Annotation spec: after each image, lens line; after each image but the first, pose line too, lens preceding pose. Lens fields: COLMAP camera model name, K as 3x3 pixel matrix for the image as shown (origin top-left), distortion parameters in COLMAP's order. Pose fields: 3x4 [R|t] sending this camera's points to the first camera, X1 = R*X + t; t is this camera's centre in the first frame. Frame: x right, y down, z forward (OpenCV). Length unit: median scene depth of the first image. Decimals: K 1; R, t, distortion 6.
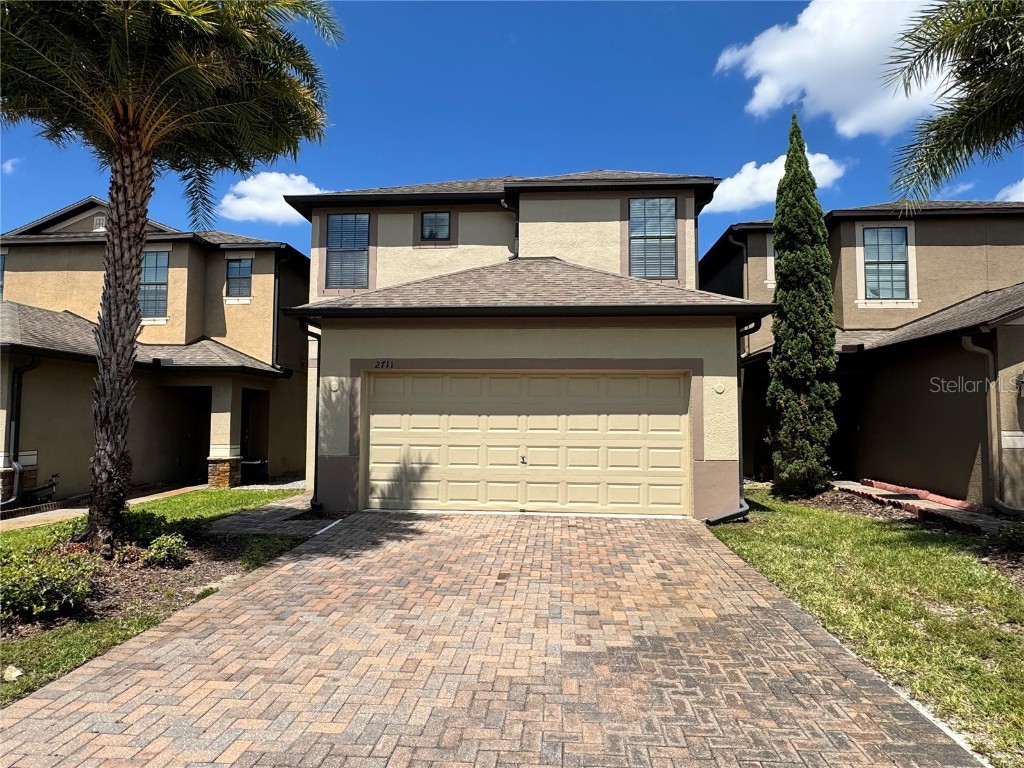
lens RADIAL K [[599.9, 0, 512.0], [0, 599.9, 384.0], [0, 0, 1]] dist [-0.002426, 0.001597]
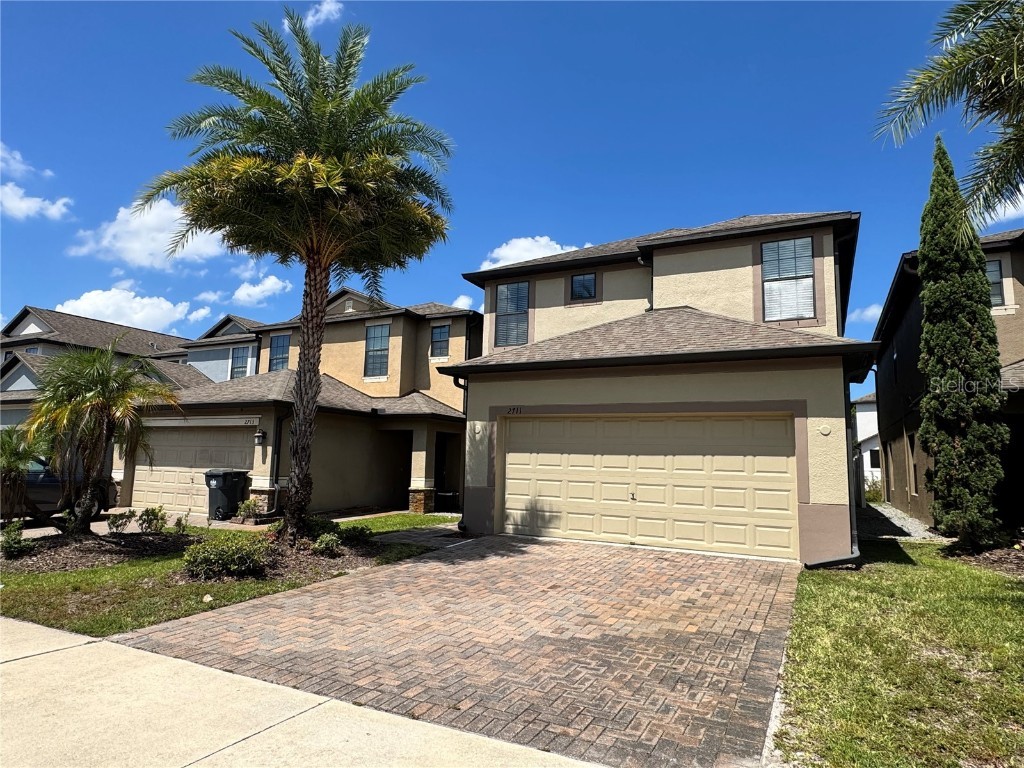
lens RADIAL K [[599.9, 0, 512.0], [0, 599.9, 384.0], [0, 0, 1]] dist [-0.002426, 0.001597]
pose [[0.922482, -0.031875, -0.384722, 0.236149], [0.002843, 0.997119, -0.075798, 0.004903], [0.386030, 0.068828, 0.919915, -0.098395]]
